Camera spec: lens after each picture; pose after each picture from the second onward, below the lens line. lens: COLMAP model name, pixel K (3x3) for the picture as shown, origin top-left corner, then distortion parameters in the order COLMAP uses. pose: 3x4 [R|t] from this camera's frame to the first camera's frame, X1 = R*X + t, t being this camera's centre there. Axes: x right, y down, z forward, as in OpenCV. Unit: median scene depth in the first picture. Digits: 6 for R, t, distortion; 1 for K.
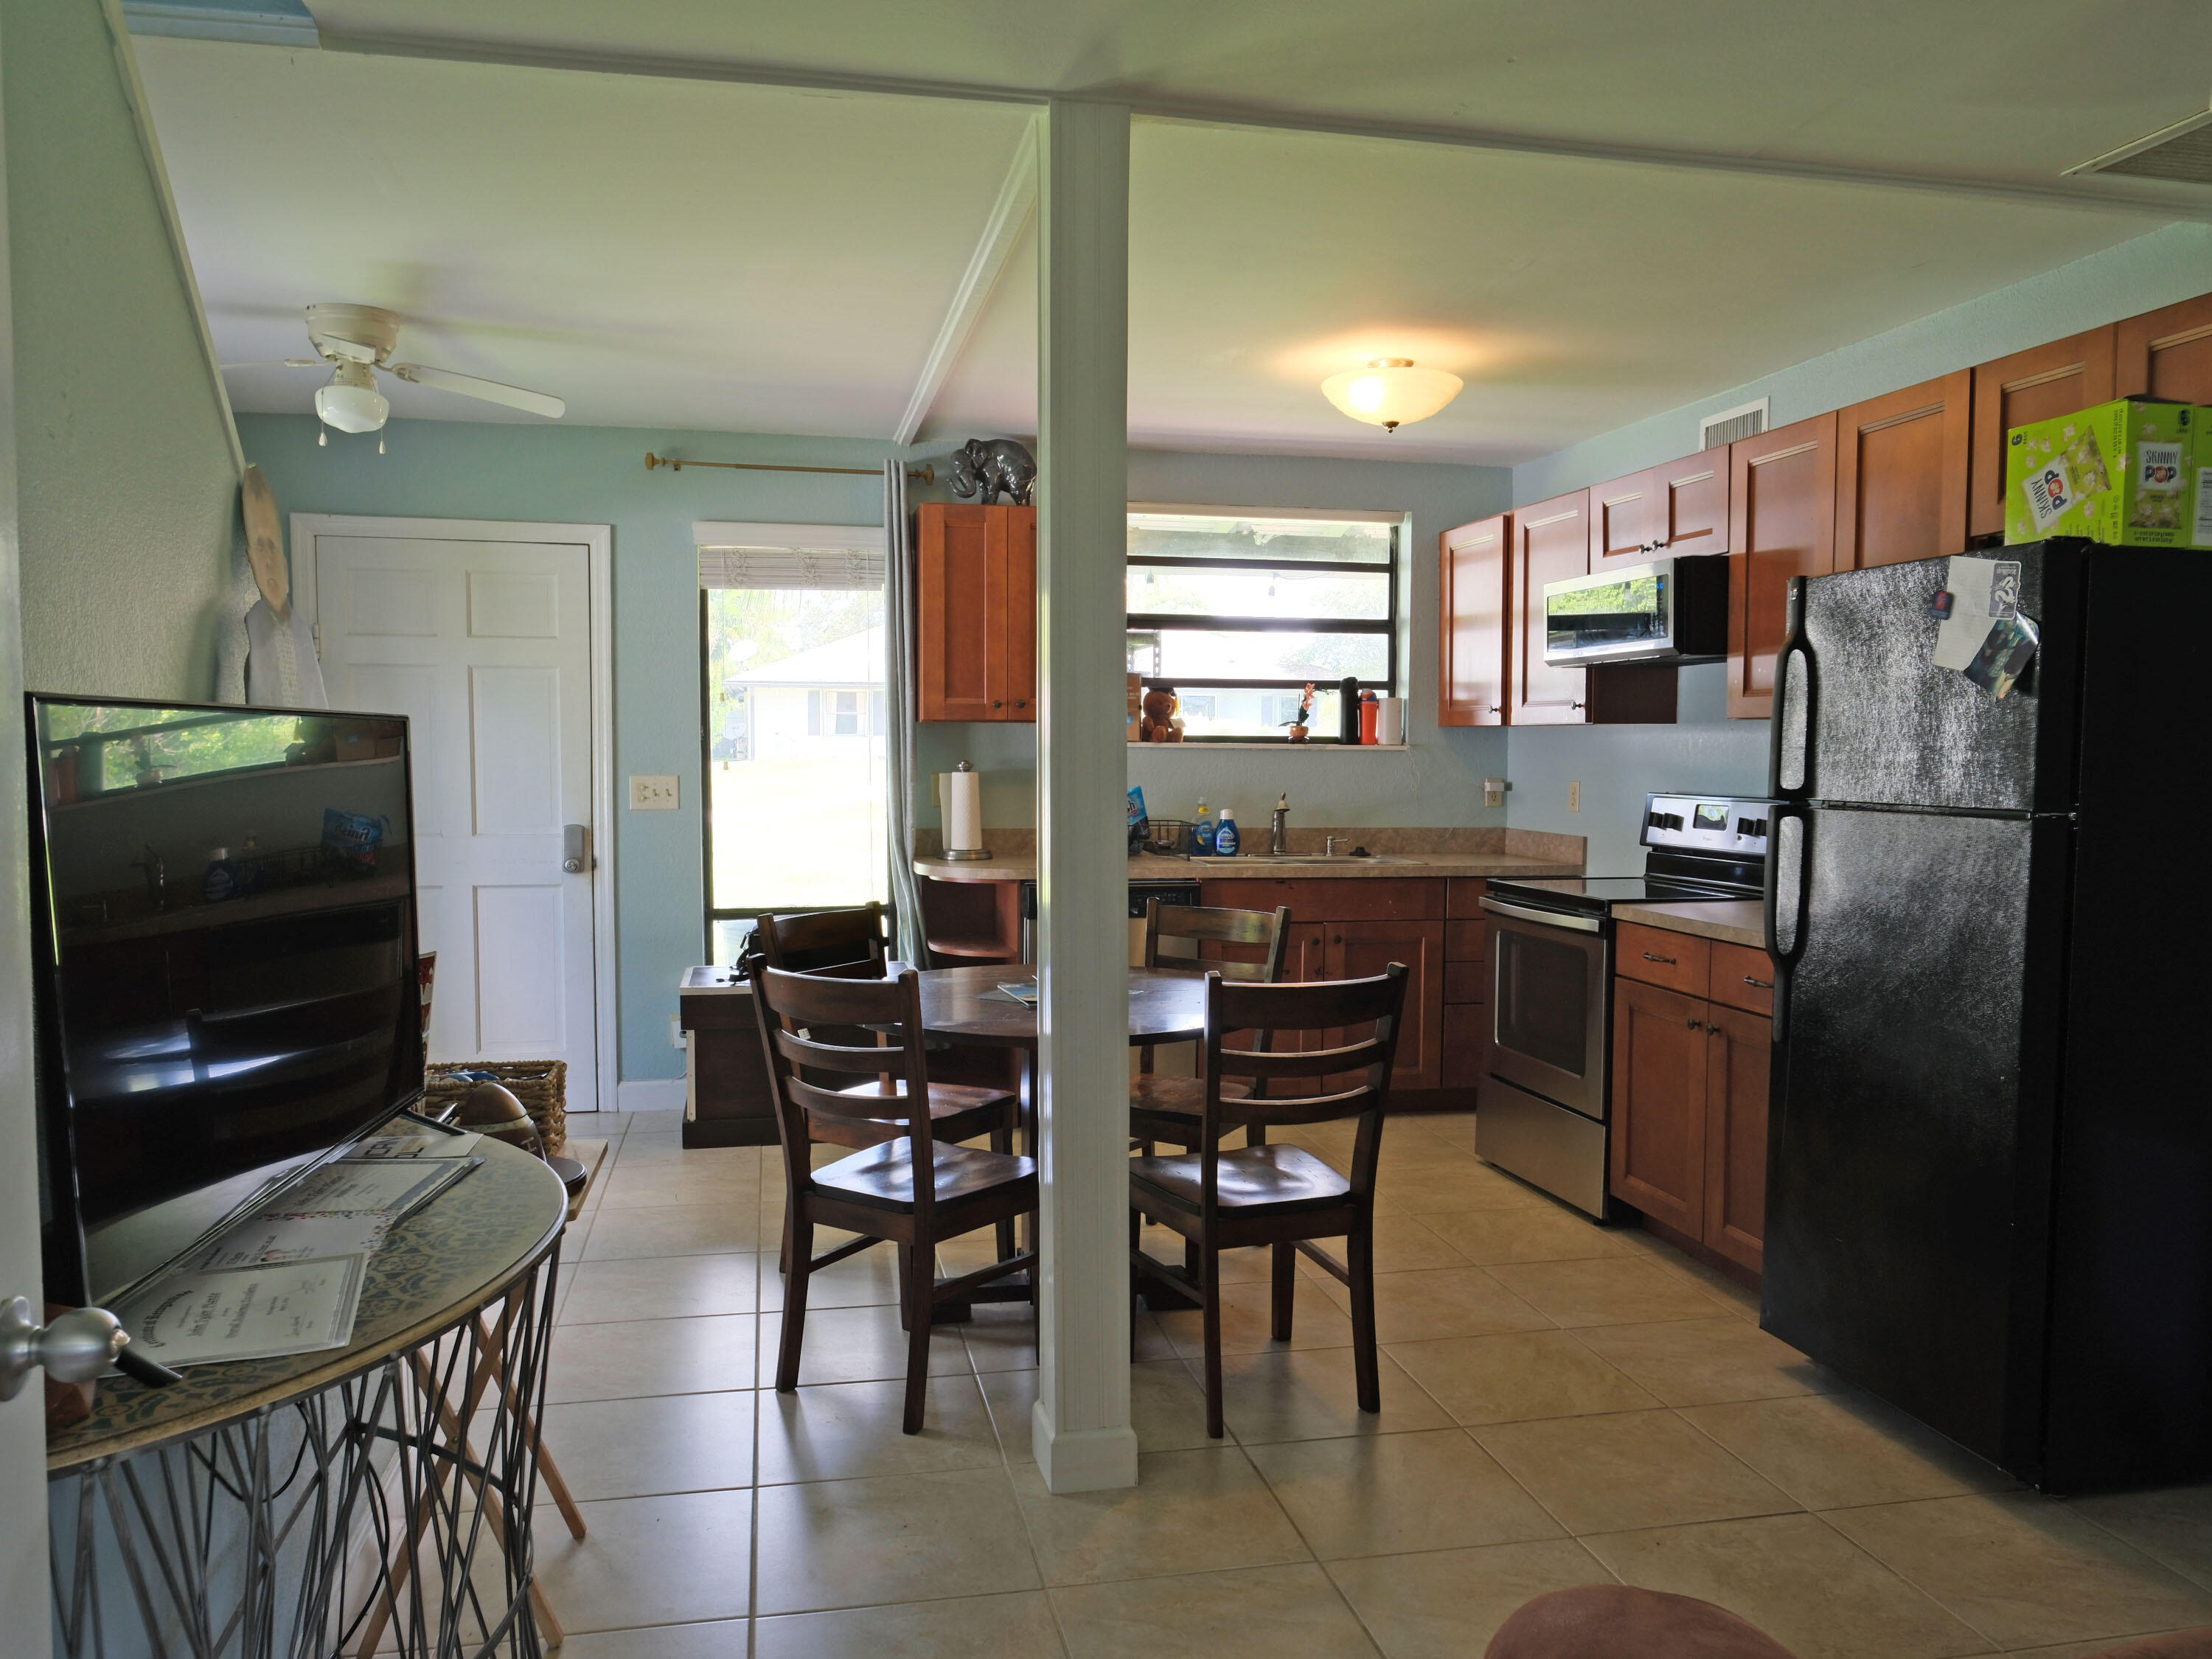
lens RADIAL K [[1615.1, 0, 1106.5], [0, 1615.1, 834.9], [0, 0, 1]] dist [-0.005875, -0.000855]
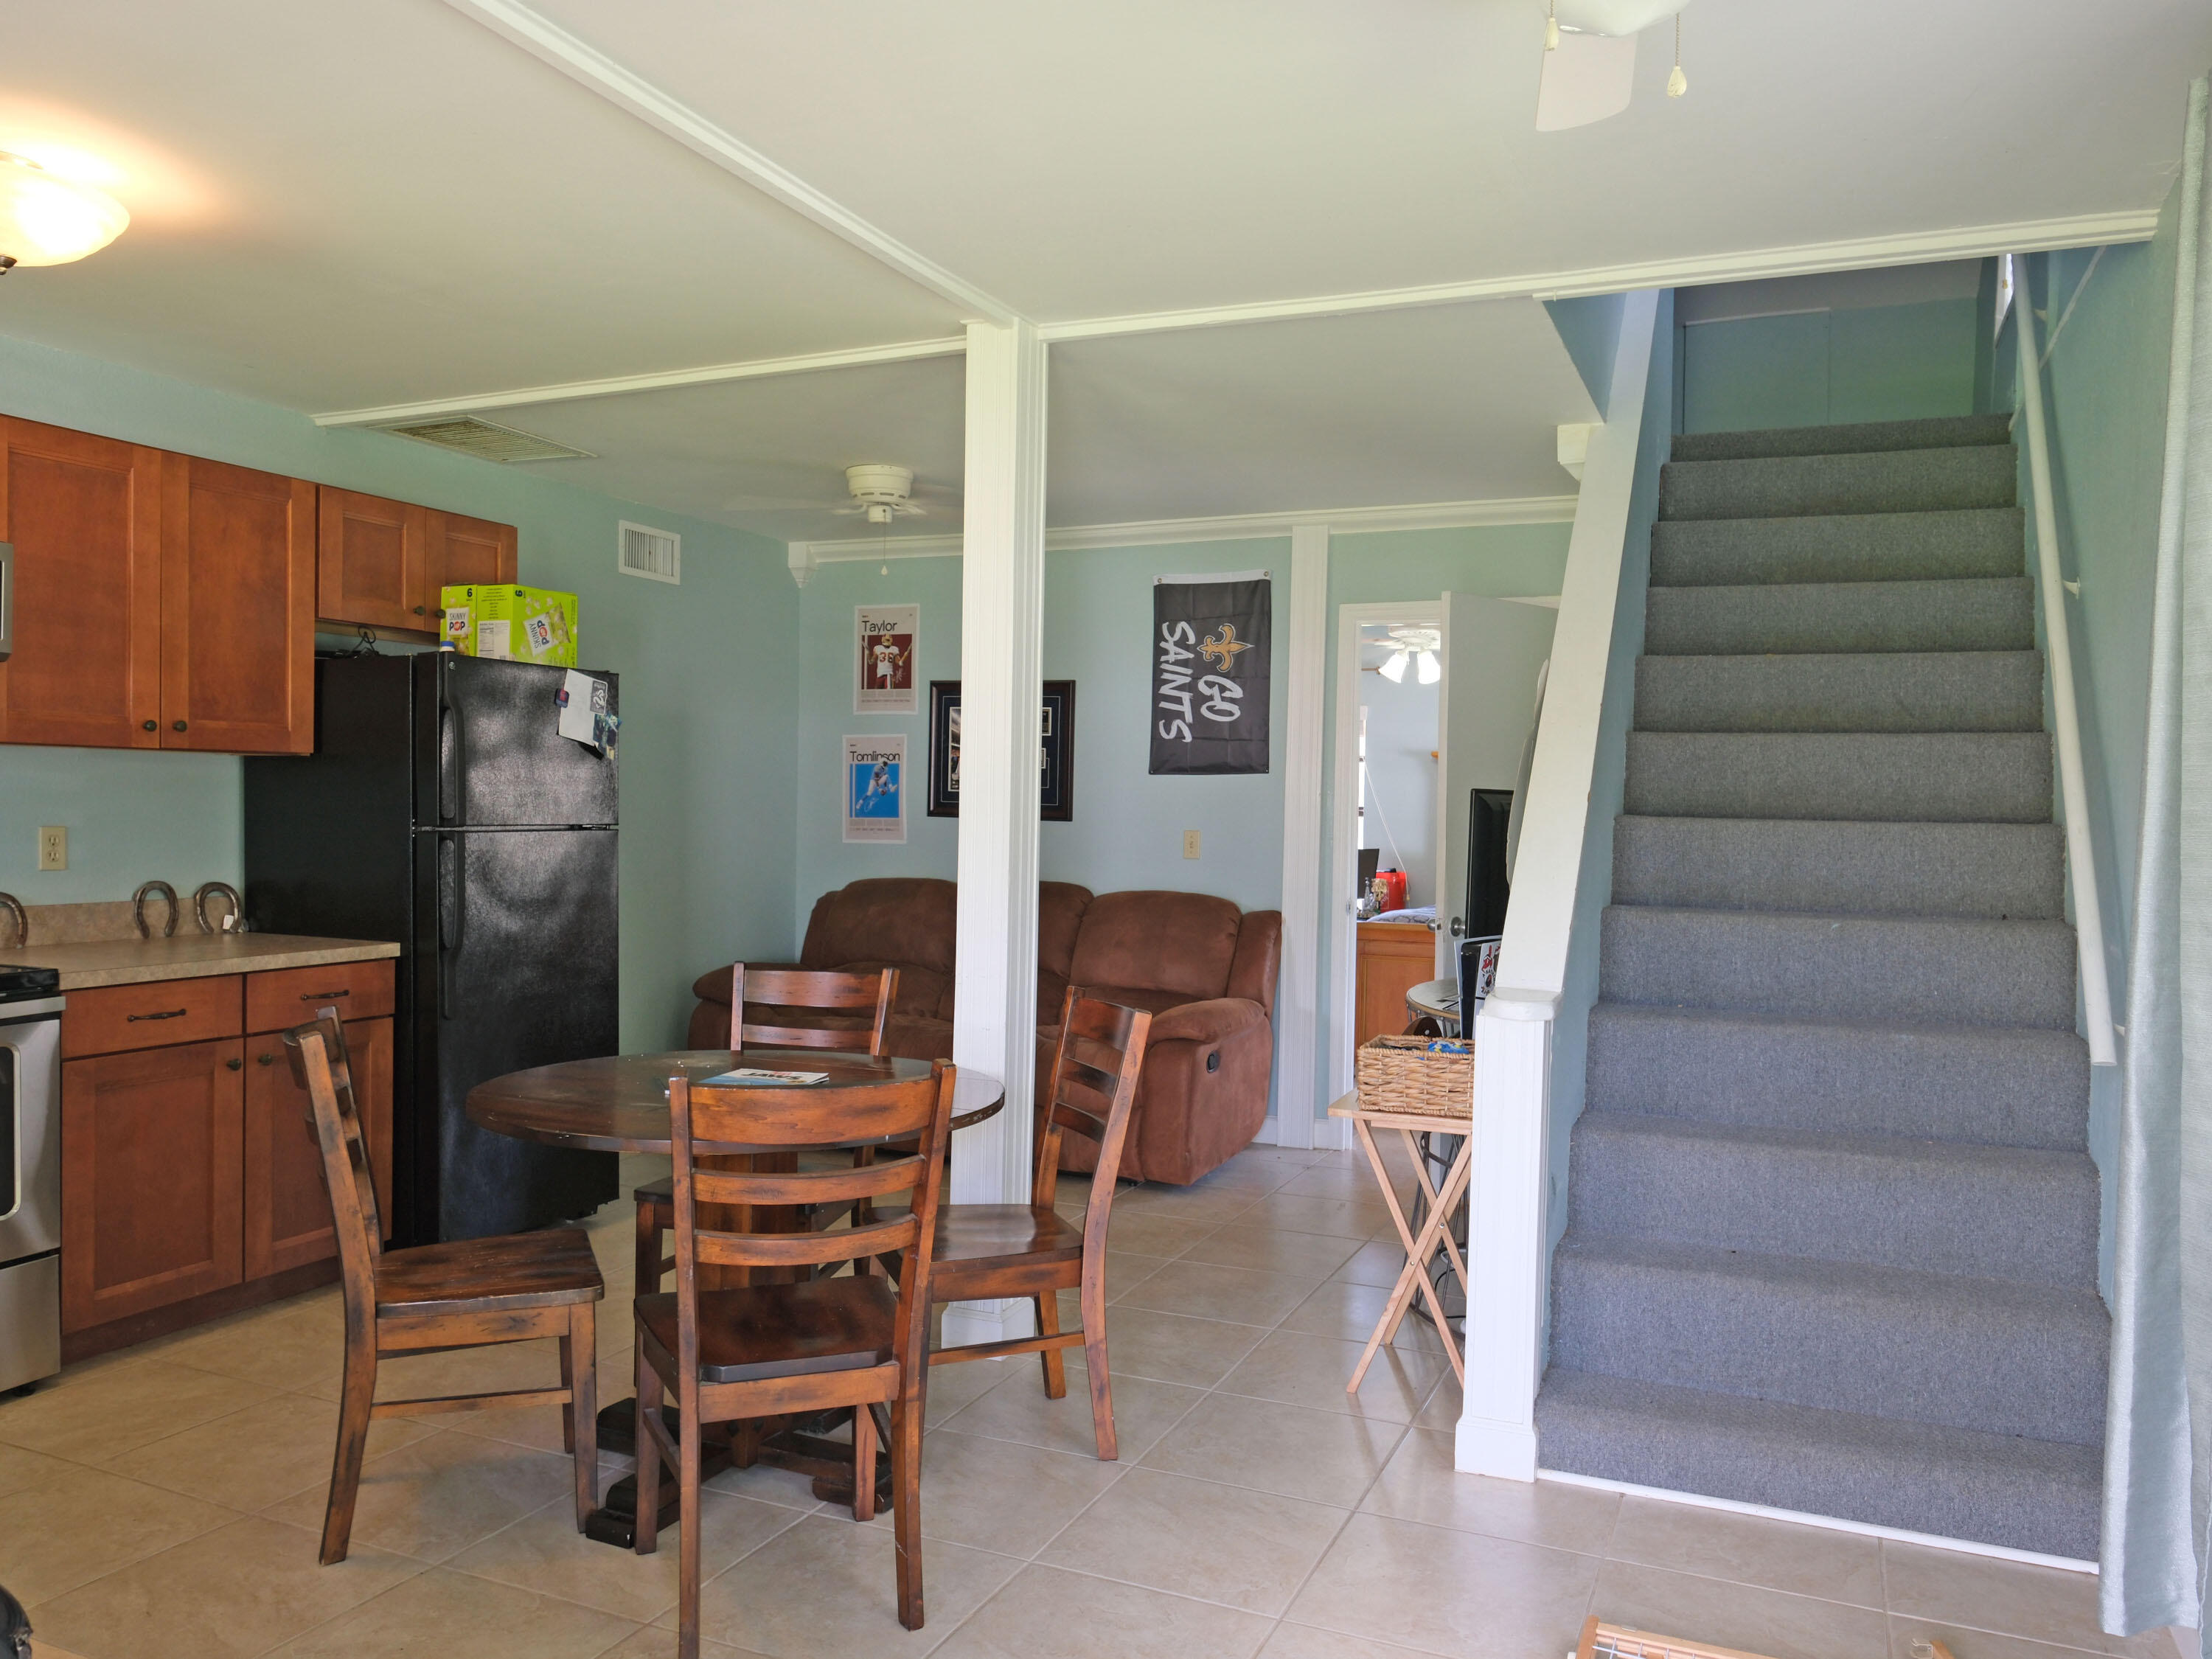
lens RADIAL K [[1615.1, 0, 1108.5], [0, 1615.1, 835.9], [0, 0, 1]] dist [-0.005875, -0.000855]
pose [[-0.808620, -0.025419, 0.587783, -0.851428], [0.013568, 0.997995, 0.061824, -0.099169], [-0.588175, 0.057967, -0.806653, 1.981545]]
